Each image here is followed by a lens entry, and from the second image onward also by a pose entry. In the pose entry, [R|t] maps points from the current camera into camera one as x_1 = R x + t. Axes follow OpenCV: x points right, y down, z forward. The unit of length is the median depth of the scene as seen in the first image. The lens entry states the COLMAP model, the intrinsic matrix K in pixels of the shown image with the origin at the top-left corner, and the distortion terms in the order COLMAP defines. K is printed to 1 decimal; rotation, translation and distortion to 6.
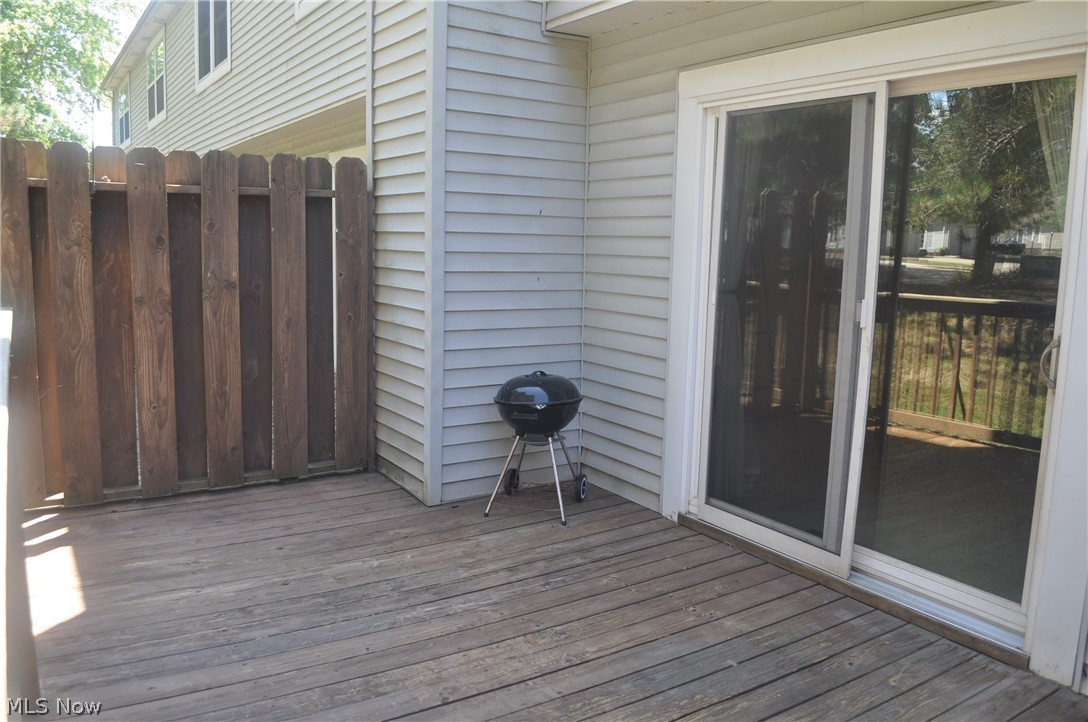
lens RADIAL K [[858.0, 0, 548.1], [0, 858.0, 363.9], [0, 0, 1]] dist [-0.072388, -0.000676]
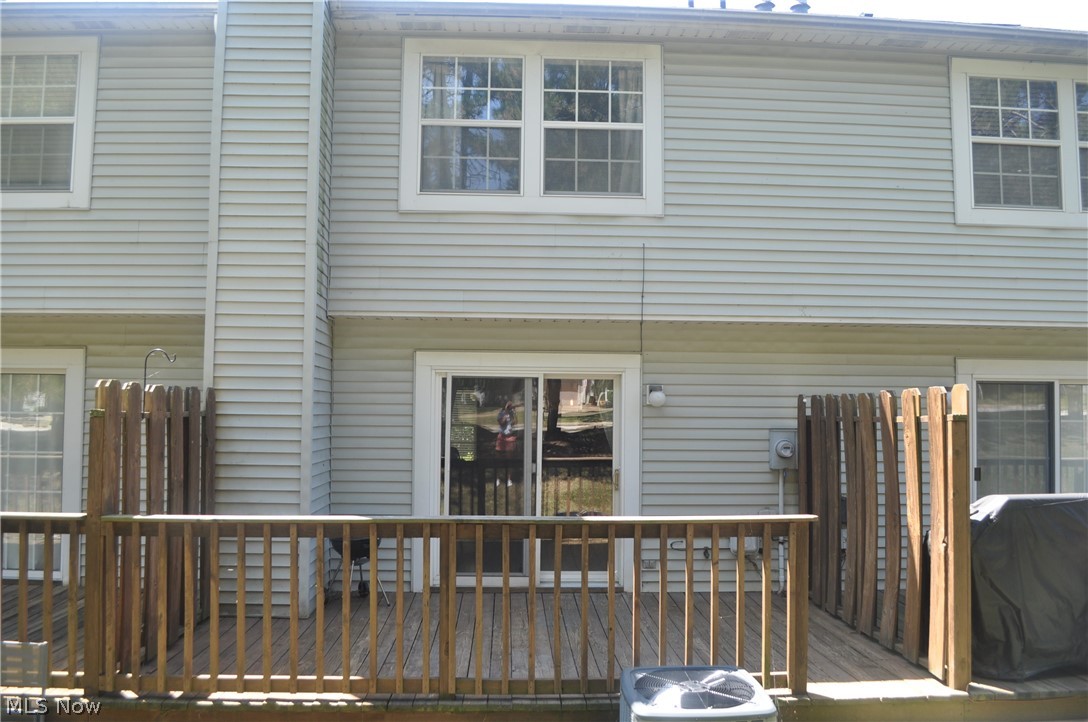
lens RADIAL K [[858.0, 0, 548.1], [0, 858.0, 363.9], [0, 0, 1]] dist [-0.072388, -0.000676]
pose [[0.490851, 0.034935, 0.870543, -1.361591], [0.127900, 0.985481, -0.111664, -0.062449], [-0.861804, 0.166153, 0.479256, -0.170090]]
